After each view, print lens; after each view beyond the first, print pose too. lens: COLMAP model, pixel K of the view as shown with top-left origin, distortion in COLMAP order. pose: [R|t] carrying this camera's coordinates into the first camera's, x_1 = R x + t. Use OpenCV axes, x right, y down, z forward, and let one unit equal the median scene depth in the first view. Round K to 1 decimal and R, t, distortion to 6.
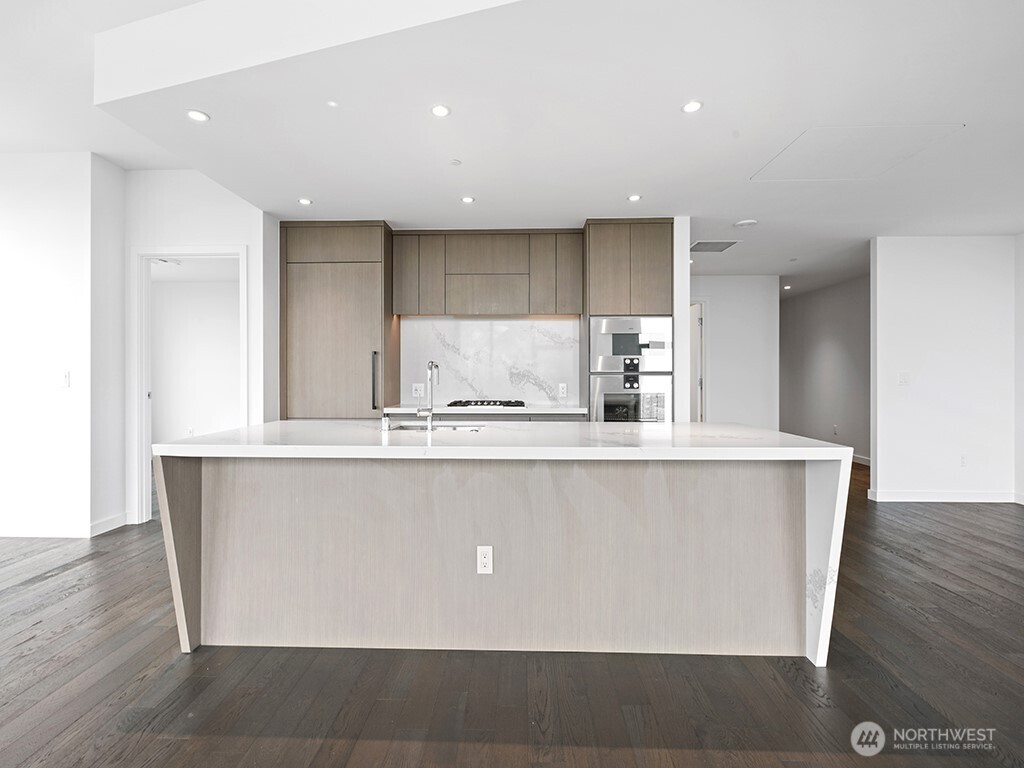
lens RADIAL K [[476.1, 0, 531.3], [0, 476.1, 373.3], [0, 0, 1]] dist [-0.004215, 0.001186]
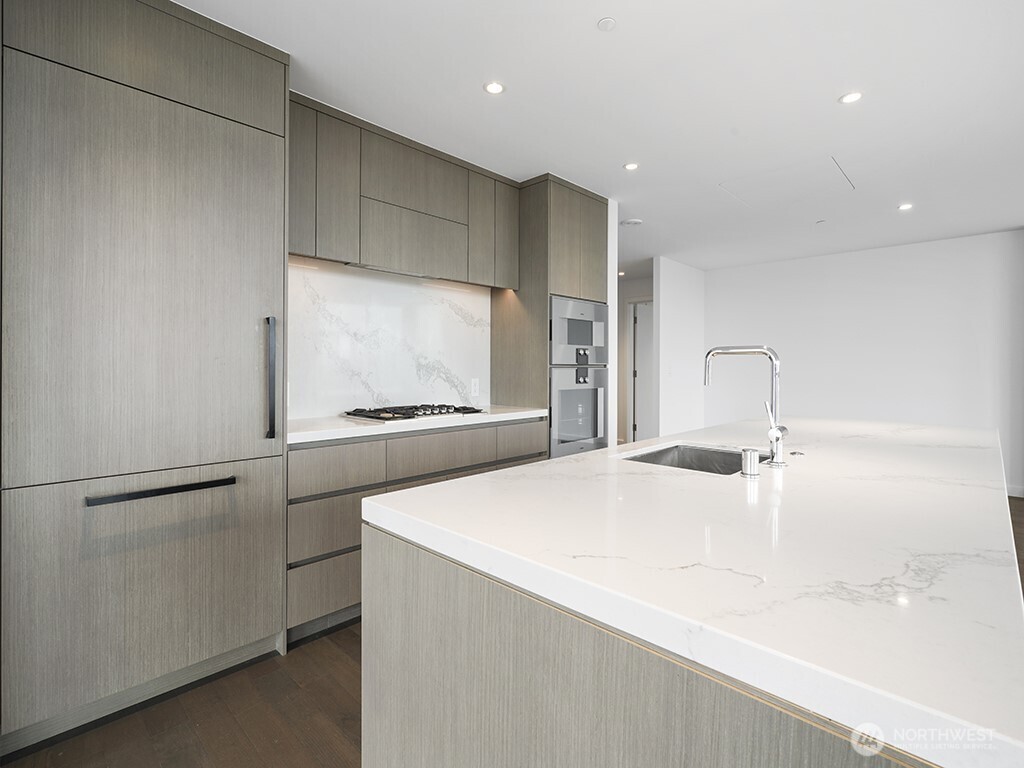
lens RADIAL K [[497.3, 0, 540.3], [0, 497.3, 362.7], [0, 0, 1]] dist [-0.009616, 0.004976]
pose [[0.673884, 0.008325, 0.738790, -0.487997], [-0.006577, 0.999964, -0.005270, -0.000447], [-0.738807, -0.001308, 0.673915, 0.426487]]
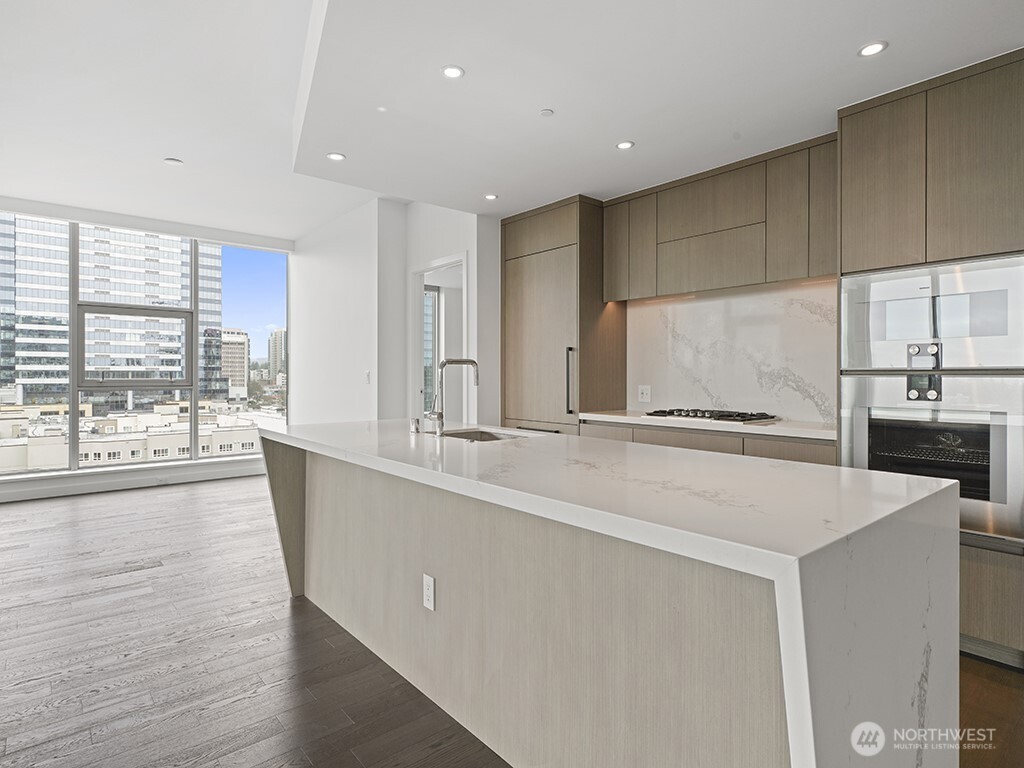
lens RADIAL K [[581.1, 0, 520.3], [0, 581.1, 368.4], [0, 0, 1]] dist [0.013894, 0.003630]
pose [[0.647943, -0.005339, -0.761670, 0.396878], [-0.001444, 0.999965, -0.008238, 0.001580], [0.761687, 0.006438, 0.647913, 0.224495]]
